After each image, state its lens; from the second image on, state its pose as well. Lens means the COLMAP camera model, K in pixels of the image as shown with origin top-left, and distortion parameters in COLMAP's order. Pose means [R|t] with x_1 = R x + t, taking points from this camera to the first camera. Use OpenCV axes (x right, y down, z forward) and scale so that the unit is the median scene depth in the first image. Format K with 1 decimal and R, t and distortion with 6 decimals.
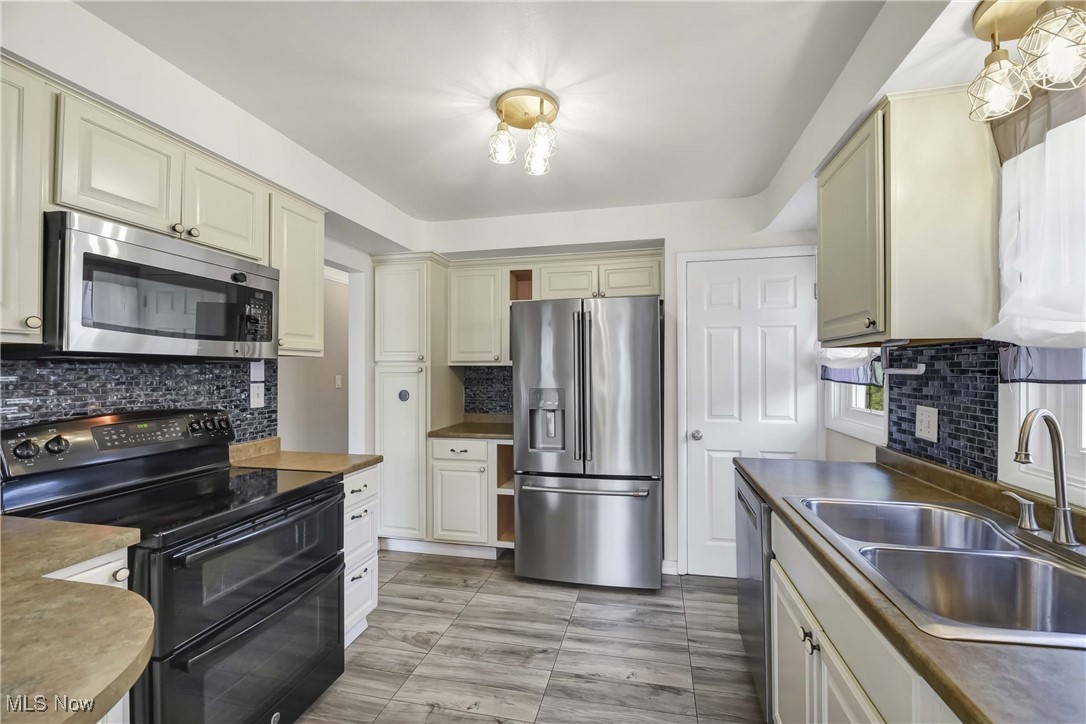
lens RADIAL K [[462.8, 0, 546.4], [0, 462.8, 369.4], [0, 0, 1]] dist [-0.001336, -0.000205]
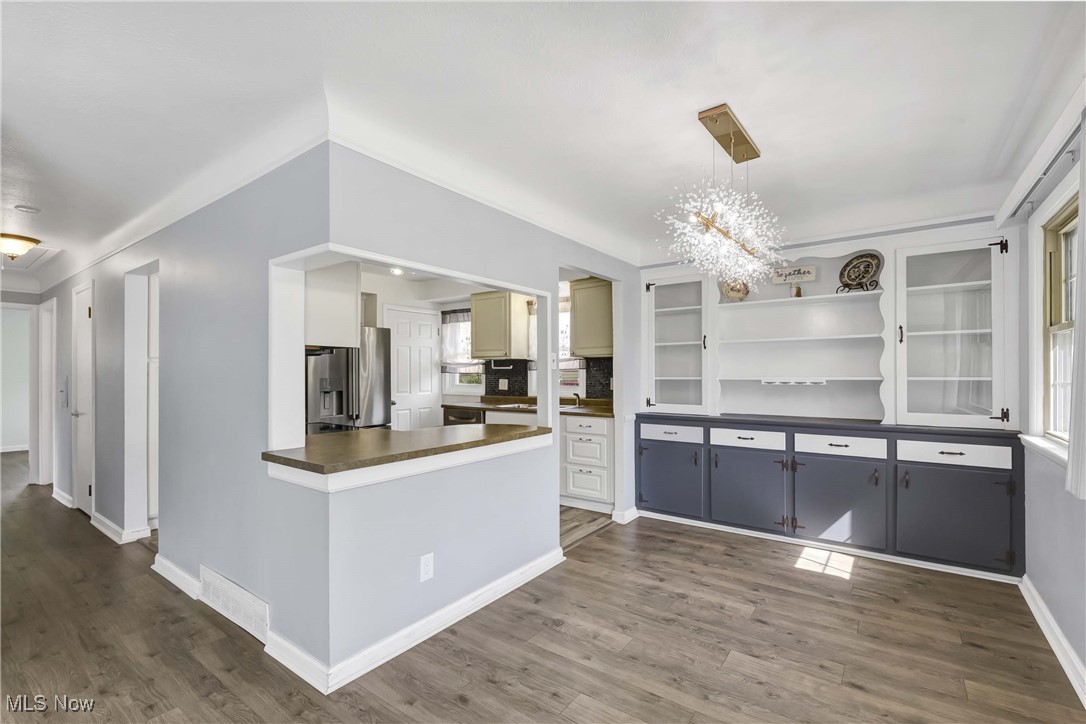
lens RADIAL K [[462.8, 0, 546.4], [0, 462.8, 369.4], [0, 0, 1]] dist [-0.001336, -0.000205]
pose [[0.382511, 0.004193, 0.923941, -1.656128], [0.002367, 0.999982, -0.005518, 0.026876], [-0.923948, 0.004298, 0.382494, -0.398870]]
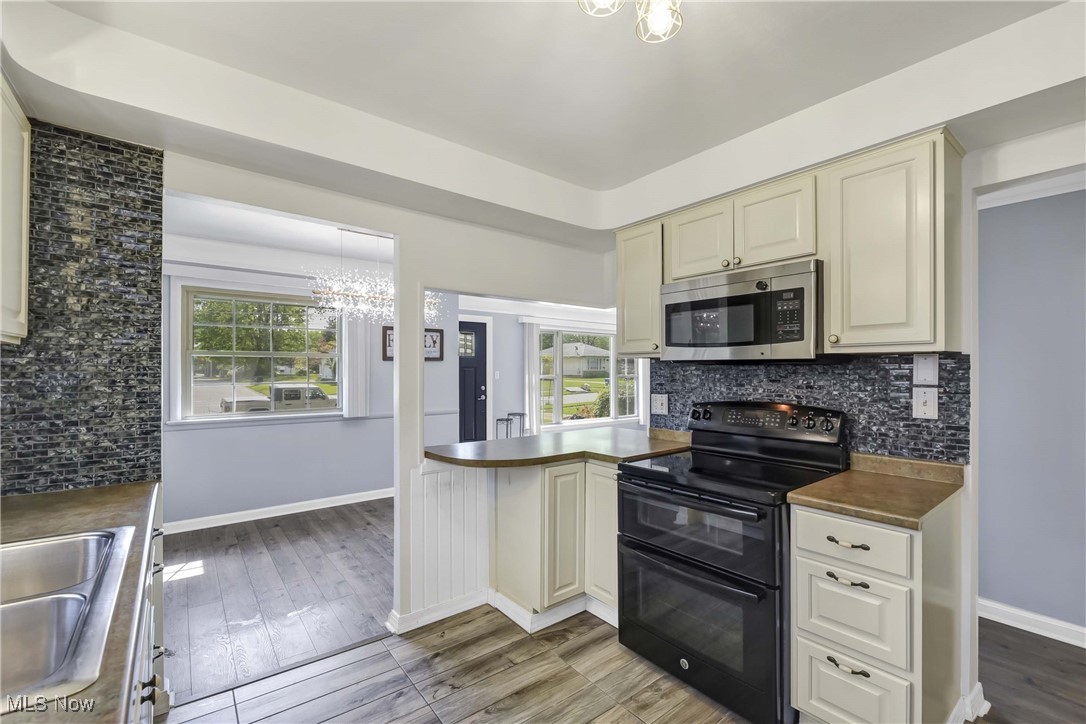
lens RADIAL K [[462.8, 0, 546.4], [0, 462.8, 369.4], [0, 0, 1]] dist [-0.001336, -0.000205]
pose [[-0.624020, 0.000734, -0.781408, 0.462770], [0.004448, 0.999987, -0.002613, -0.001708], [0.781396, -0.005106, -0.624015, 1.195338]]
